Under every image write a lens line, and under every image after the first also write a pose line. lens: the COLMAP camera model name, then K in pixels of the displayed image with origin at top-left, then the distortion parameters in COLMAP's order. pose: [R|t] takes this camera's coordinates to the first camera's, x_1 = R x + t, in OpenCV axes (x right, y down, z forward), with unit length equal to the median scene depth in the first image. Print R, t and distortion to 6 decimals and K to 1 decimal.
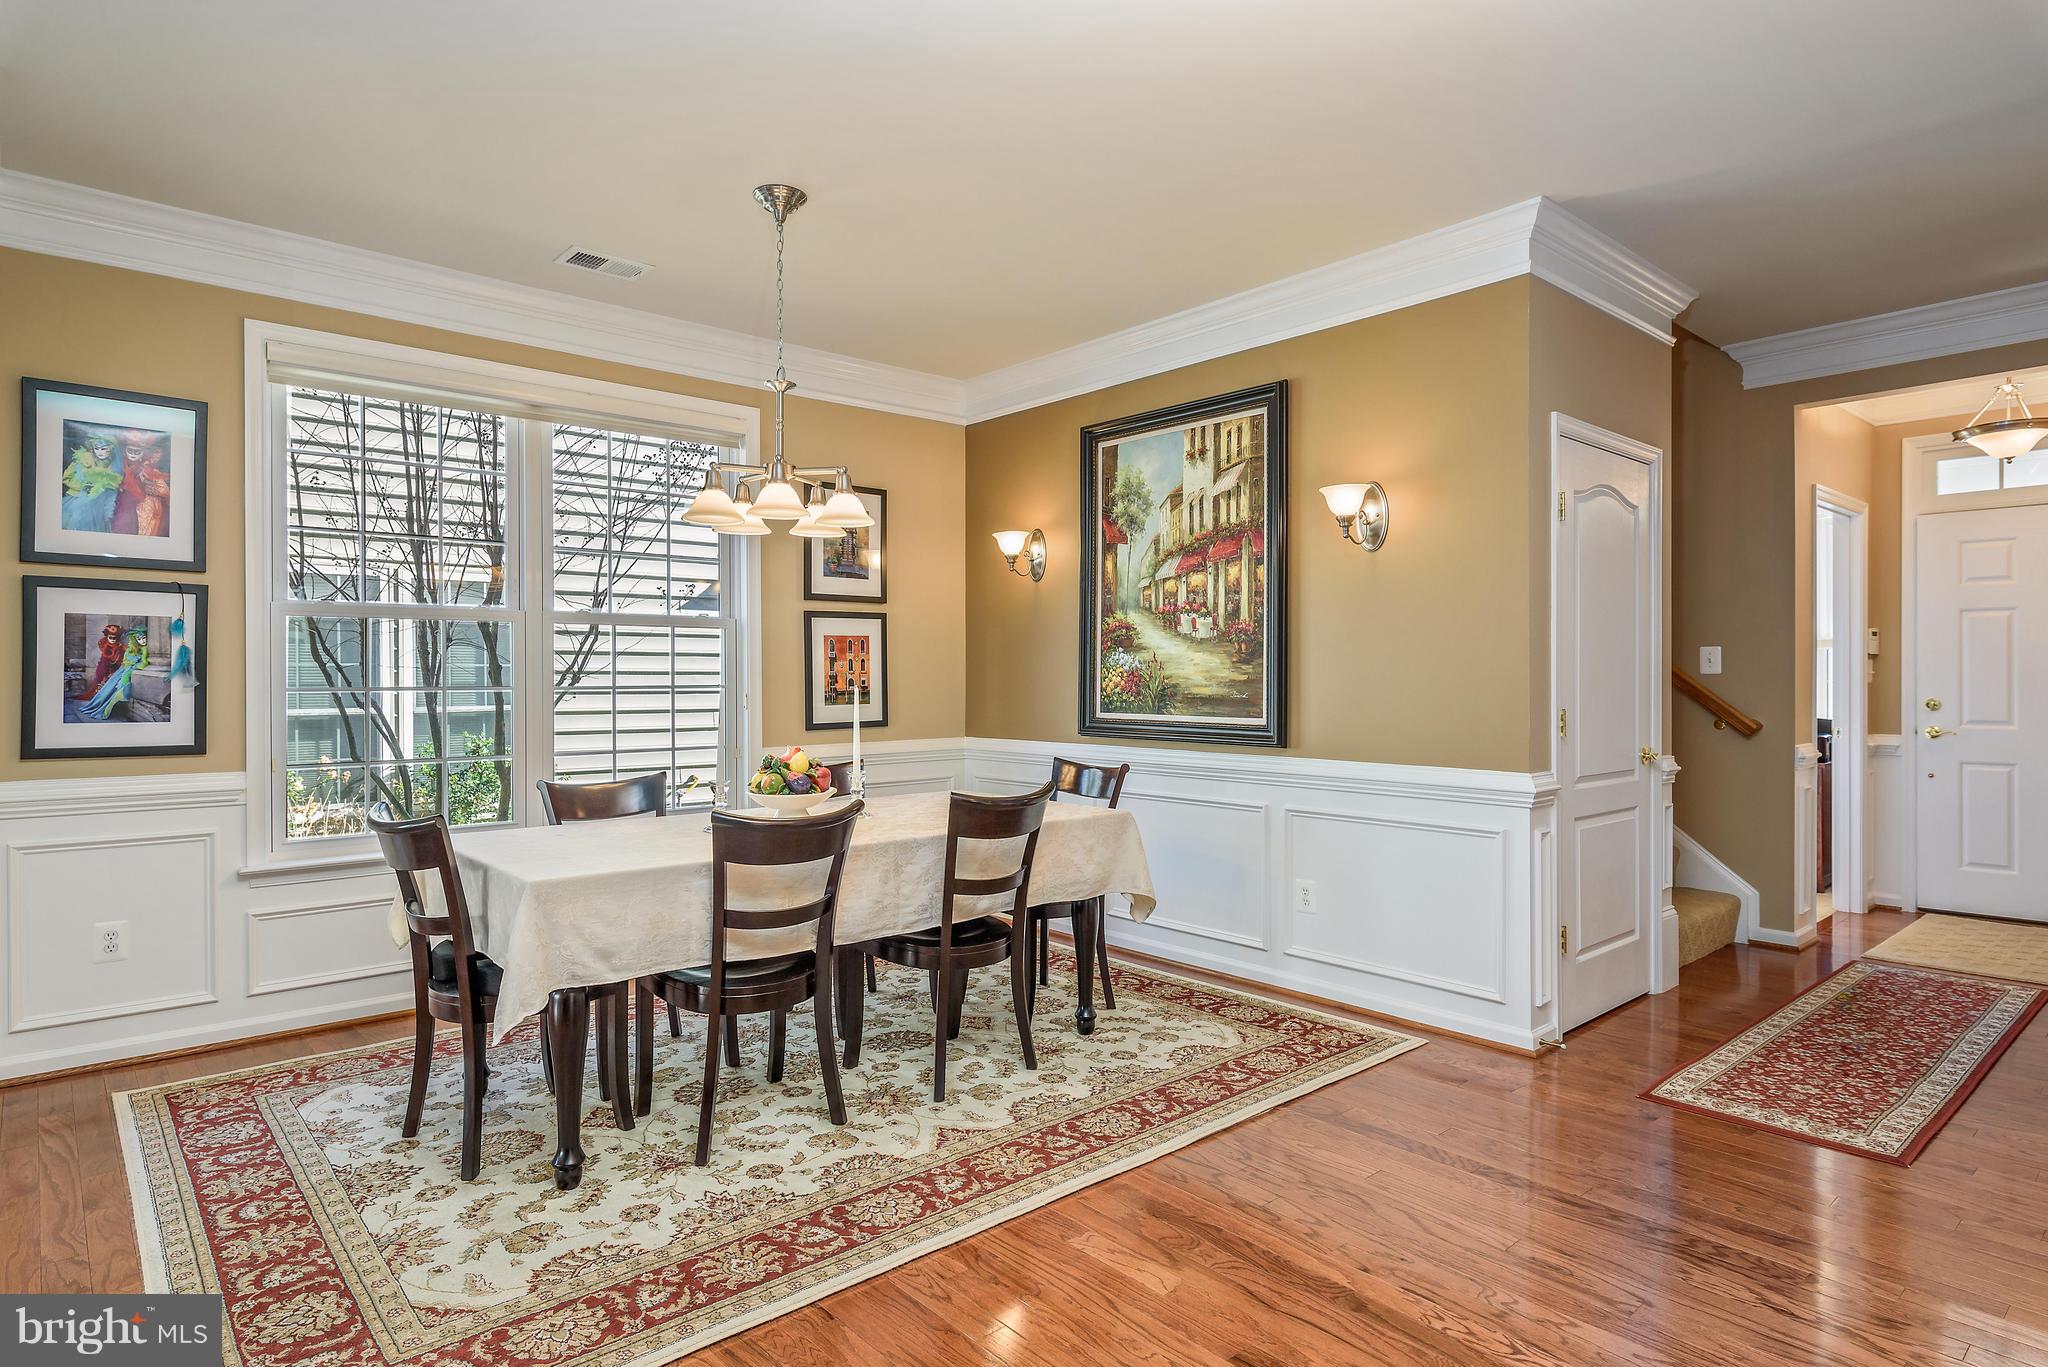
lens RADIAL K [[1090.9, 0, 1027.9], [0, 1090.9, 678.5], [0, 0, 1]] dist [0.000001, -0.000803]
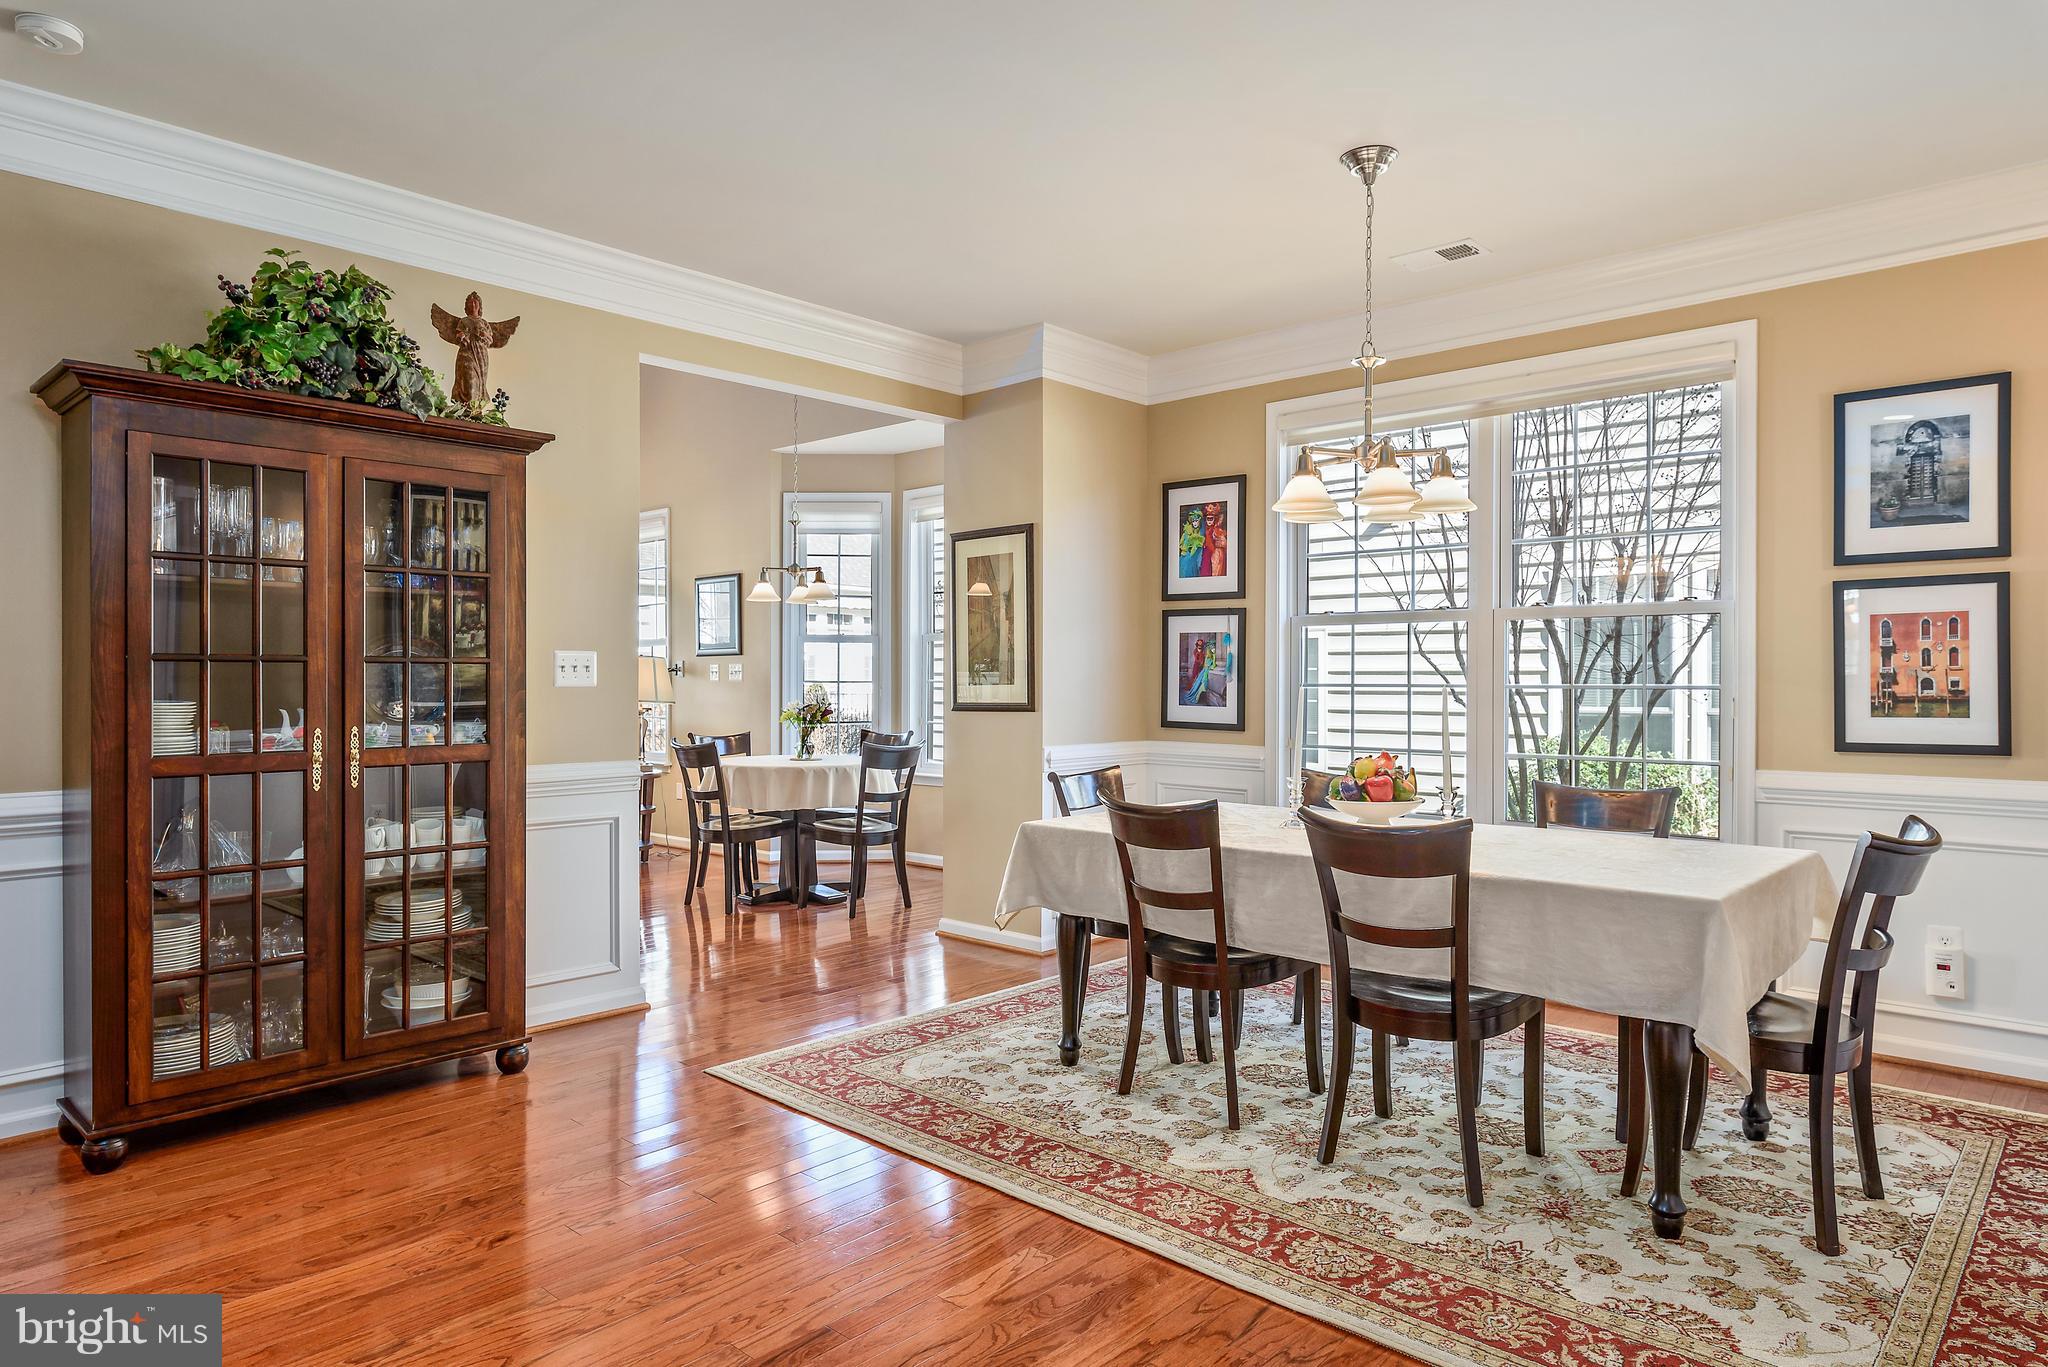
lens RADIAL K [[1216.9, 0, 1041.4], [0, 1216.9, 676.9], [0, 0, 1]] dist [0.000624, -0.004861]
pose [[0.119810, 0.004218, -0.992788, 0.600530], [-0.000286, 0.999991, 0.004215, -0.004111], [0.992797, -0.000221, 0.119810, 0.462846]]
